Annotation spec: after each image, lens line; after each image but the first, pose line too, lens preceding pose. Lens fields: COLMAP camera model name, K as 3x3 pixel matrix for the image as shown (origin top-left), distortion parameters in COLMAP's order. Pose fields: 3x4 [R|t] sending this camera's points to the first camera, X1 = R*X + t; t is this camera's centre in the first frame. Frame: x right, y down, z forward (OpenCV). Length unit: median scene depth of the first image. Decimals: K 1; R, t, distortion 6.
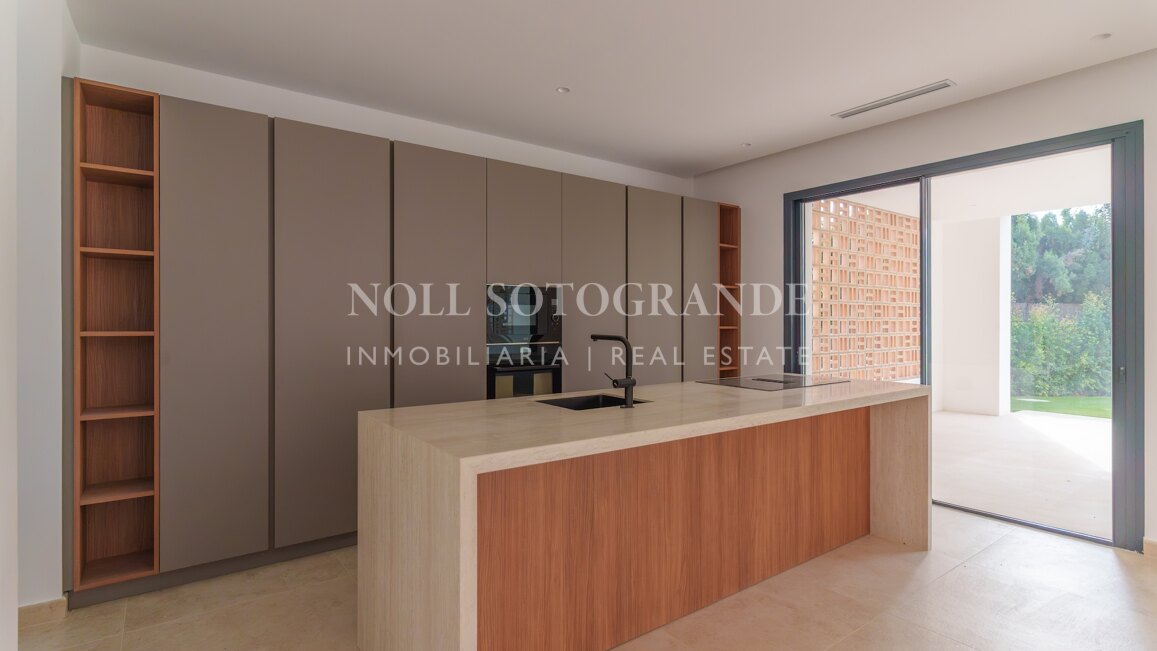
lens RADIAL K [[559.5, 0, 580.8], [0, 559.5, 318.0], [0, 0, 1]] dist [0.002988, 0.000210]
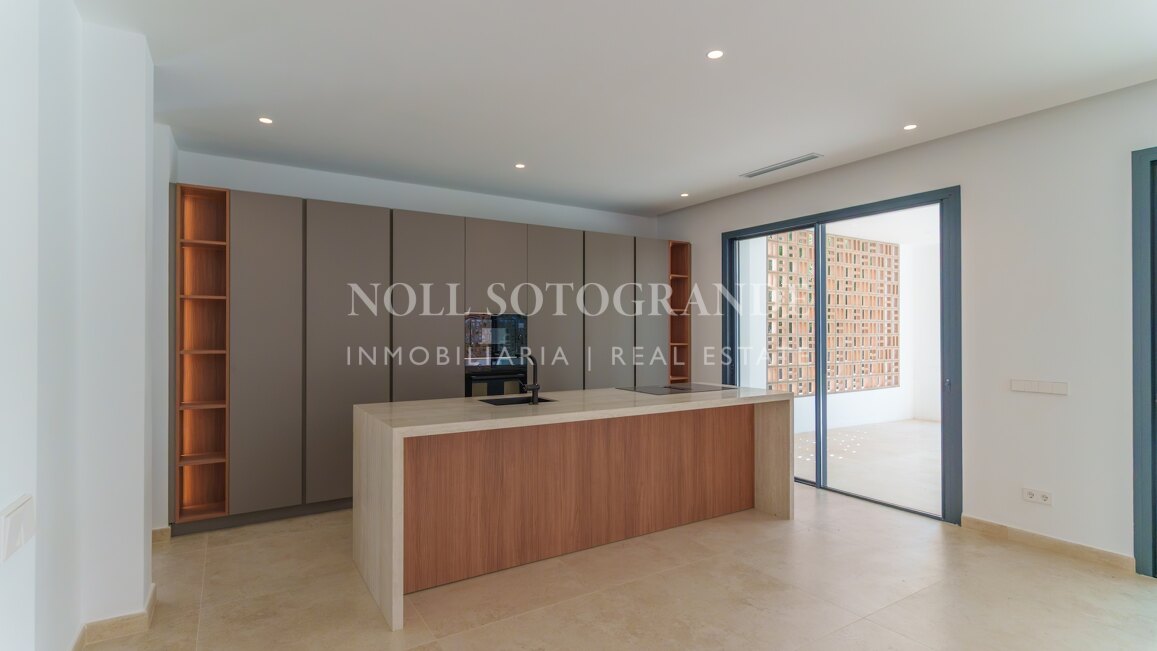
lens RADIAL K [[552.6, 0, 578.5], [0, 552.6, 325.5], [0, 0, 1]] dist [0.002317, -0.001131]
pose [[0.996879, -0.000774, -0.078938, 0.250731], [0.000388, 0.999988, -0.004898, -0.030414], [0.078940, 0.004853, 0.996868, -0.339800]]
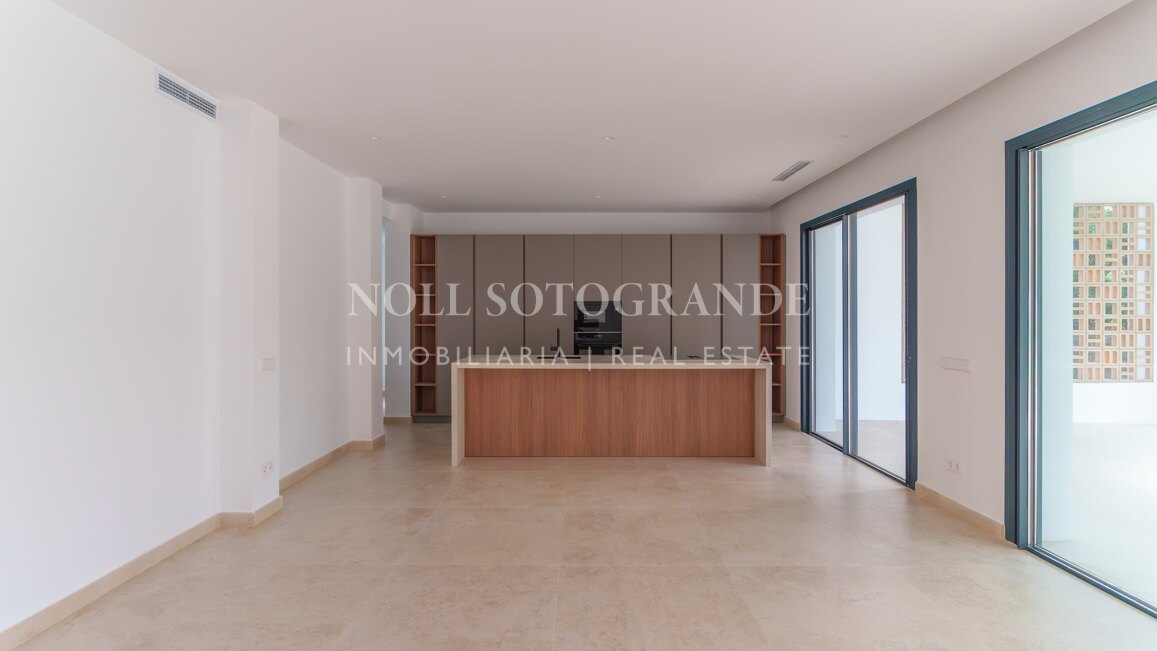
lens RADIAL K [[559.5, 0, 580.8], [0, 559.5, 318.0], [0, 0, 1]] dist [0.002988, 0.000210]
pose [[0.799414, 0.002933, -0.600774, 1.244571], [0.005493, 0.999911, 0.012192, -0.031427], [0.600756, -0.013046, 0.799326, -0.632774]]
